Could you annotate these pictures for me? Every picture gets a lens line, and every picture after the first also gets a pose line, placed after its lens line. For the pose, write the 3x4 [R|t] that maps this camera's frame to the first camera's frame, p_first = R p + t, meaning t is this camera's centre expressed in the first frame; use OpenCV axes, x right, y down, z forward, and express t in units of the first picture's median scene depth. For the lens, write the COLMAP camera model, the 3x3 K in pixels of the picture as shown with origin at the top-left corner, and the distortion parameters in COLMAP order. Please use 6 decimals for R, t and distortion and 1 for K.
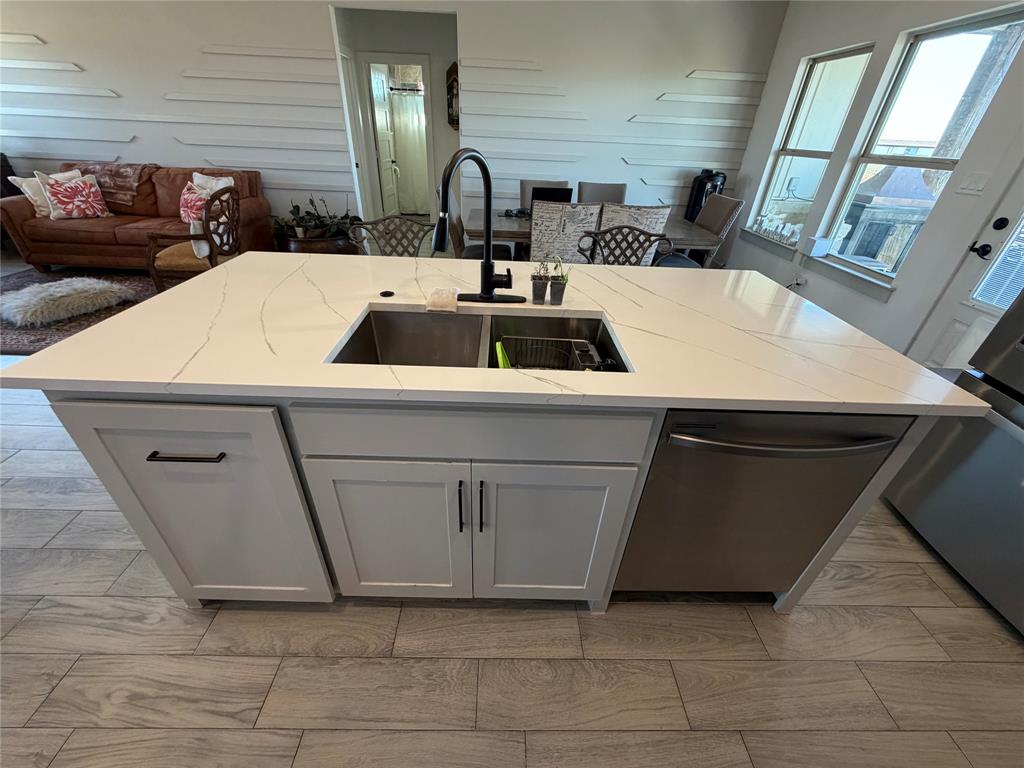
lens RADIAL K [[407.8, 0, 507.9], [0, 407.8, 384.9], [0, 0, 1]] dist [-0.000222, 0.000153]
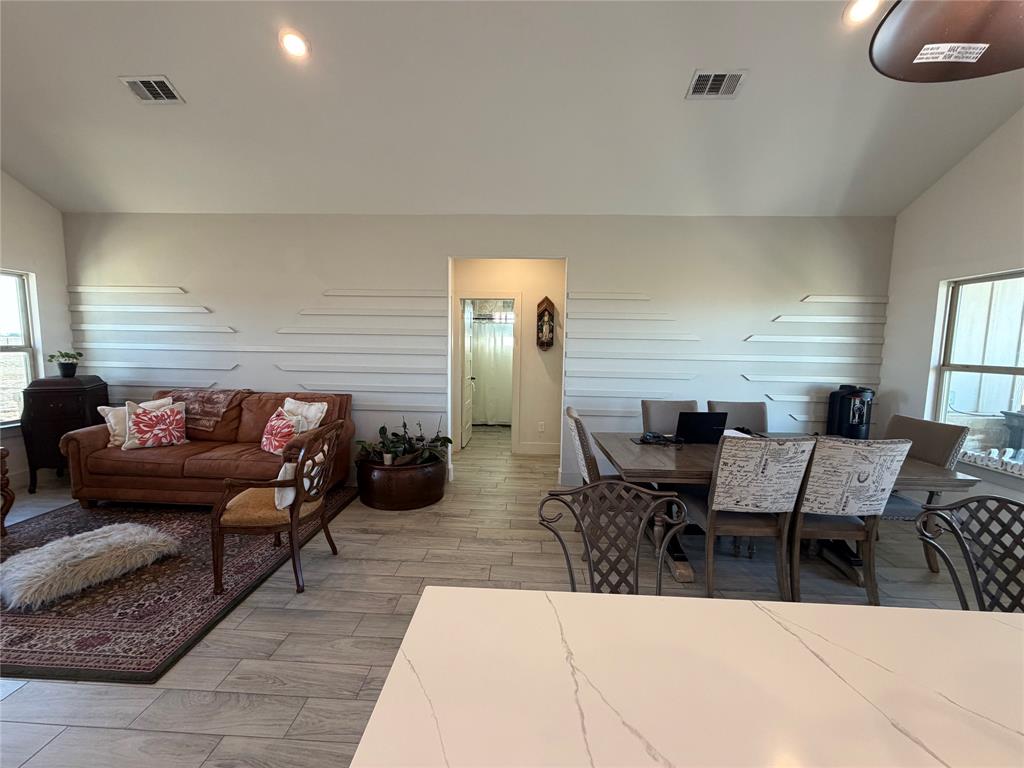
lens RADIAL K [[407.8, 0, 507.2], [0, 407.8, 385.0], [0, 0, 1]] dist [-0.000222, 0.000153]
pose [[0.998143, -0.016117, -0.058747, -0.214885], [-0.011596, 0.896467, -0.442959, -0.141818], [0.059804, 0.442817, 0.894615, 0.182461]]
